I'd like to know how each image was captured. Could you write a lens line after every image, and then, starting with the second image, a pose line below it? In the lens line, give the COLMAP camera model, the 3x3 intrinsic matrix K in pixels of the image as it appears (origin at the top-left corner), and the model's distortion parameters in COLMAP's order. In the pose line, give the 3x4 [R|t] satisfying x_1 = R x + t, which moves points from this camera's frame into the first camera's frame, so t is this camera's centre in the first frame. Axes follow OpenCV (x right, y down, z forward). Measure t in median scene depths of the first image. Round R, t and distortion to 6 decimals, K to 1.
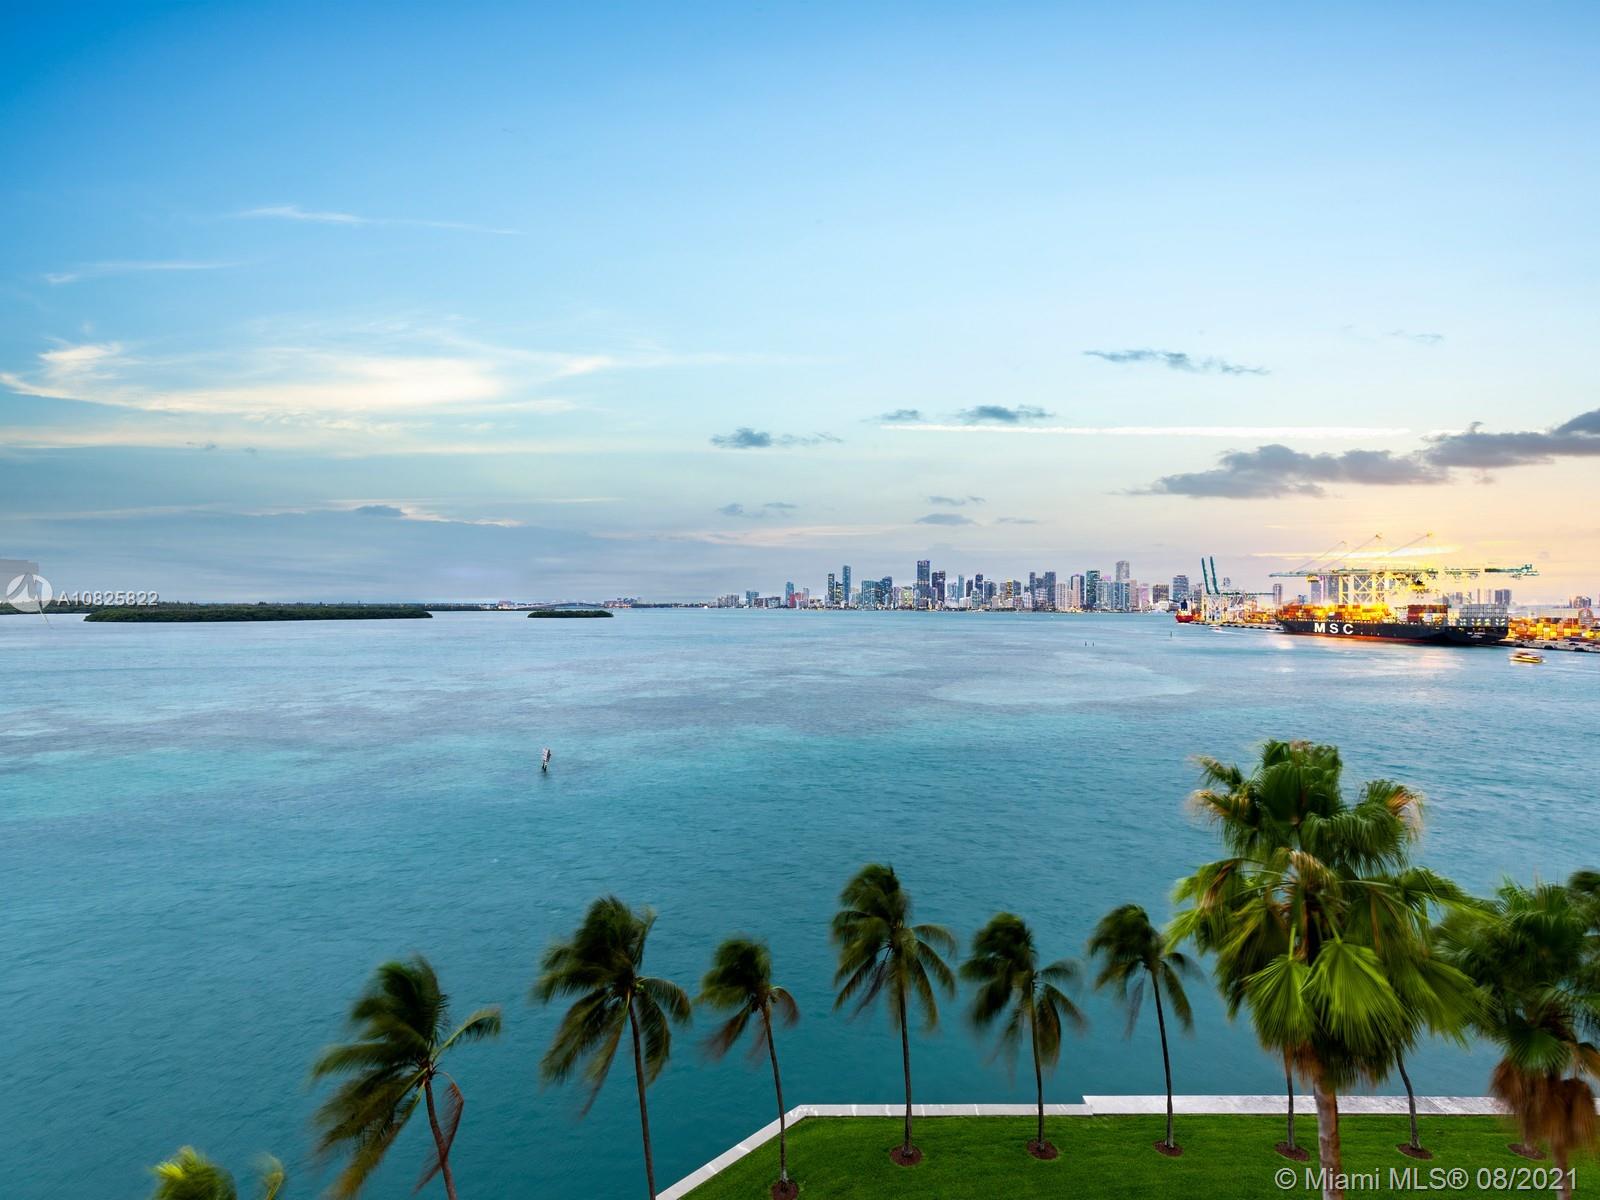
lens RADIAL K [[735.4, 0, 799.7], [0, 735.4, 584.6], [0, 0, 1]] dist [0.002634, 0.000851]
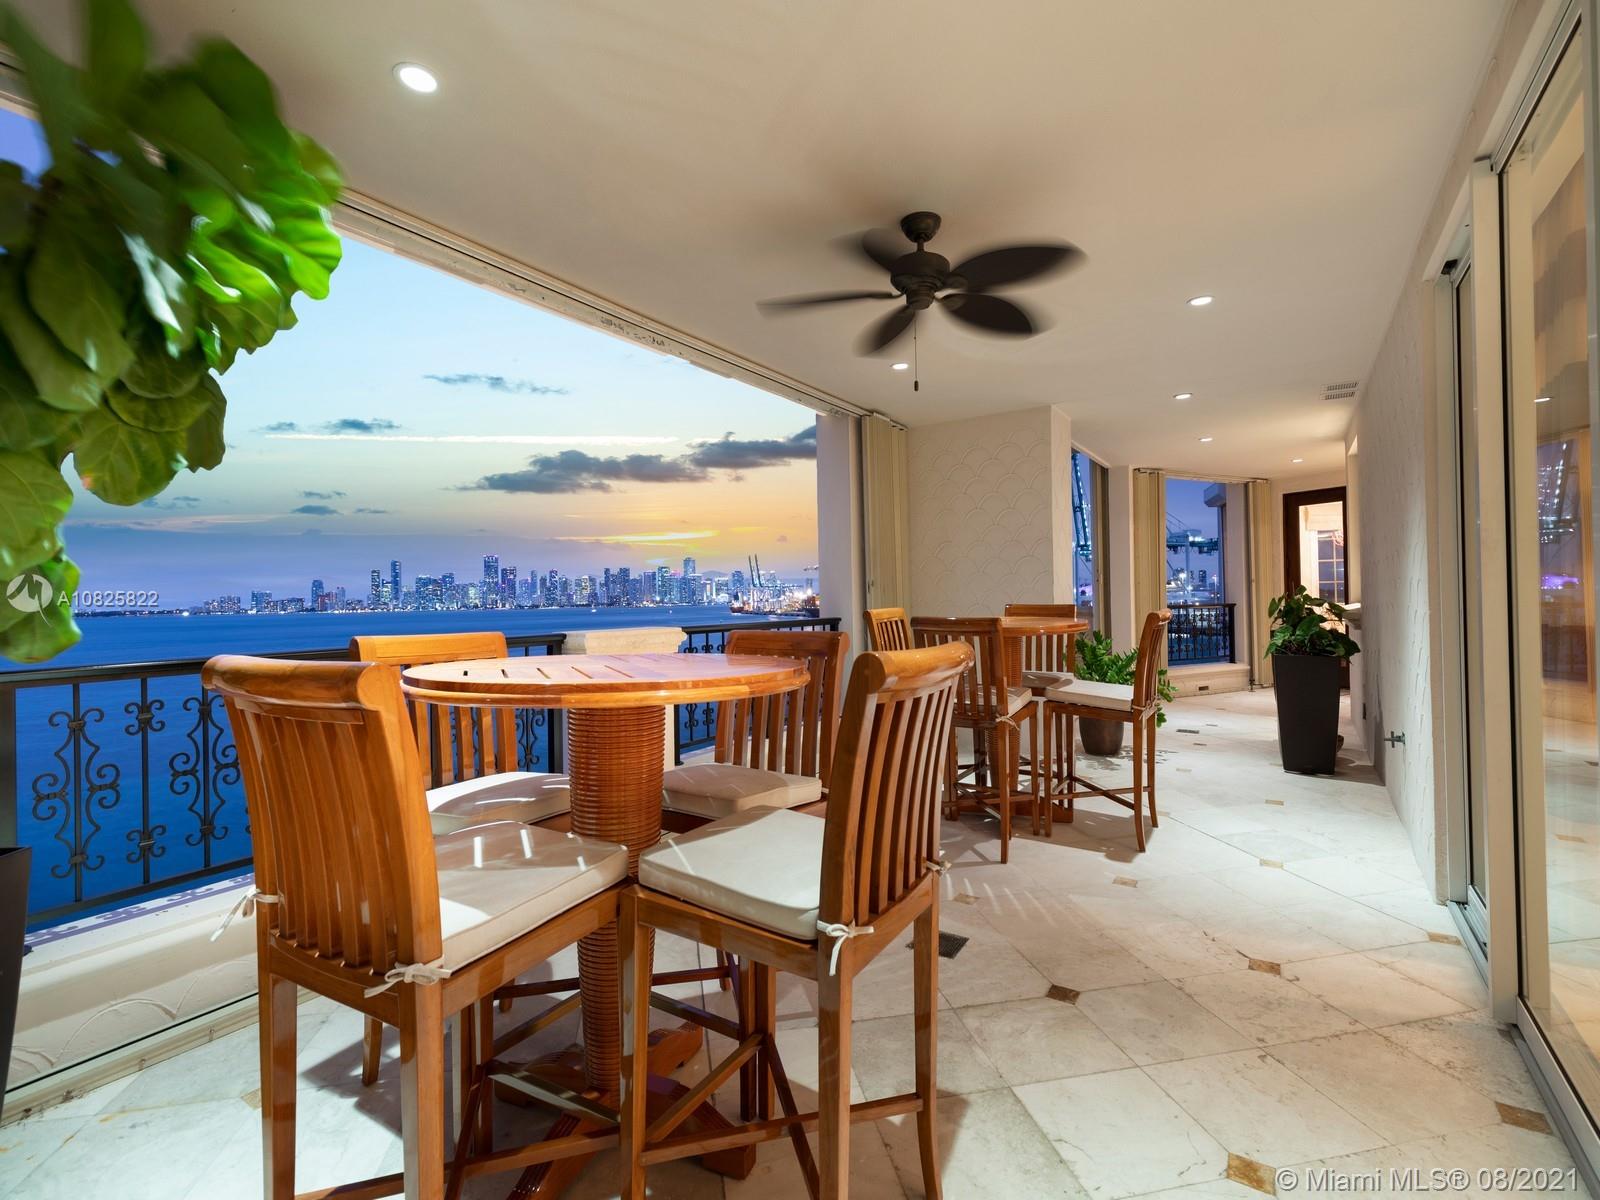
lens RADIAL K [[735.4, 0, 802.6], [0, 735.4, 601.2], [0, 0, 1]] dist [0.002634, 0.000851]
pose [[0.999837, 0.003371, -0.017721, 1.054966], [-0.003752, 0.999762, -0.021512, 0.089994], [0.017644, 0.021575, 0.999612, -0.228305]]
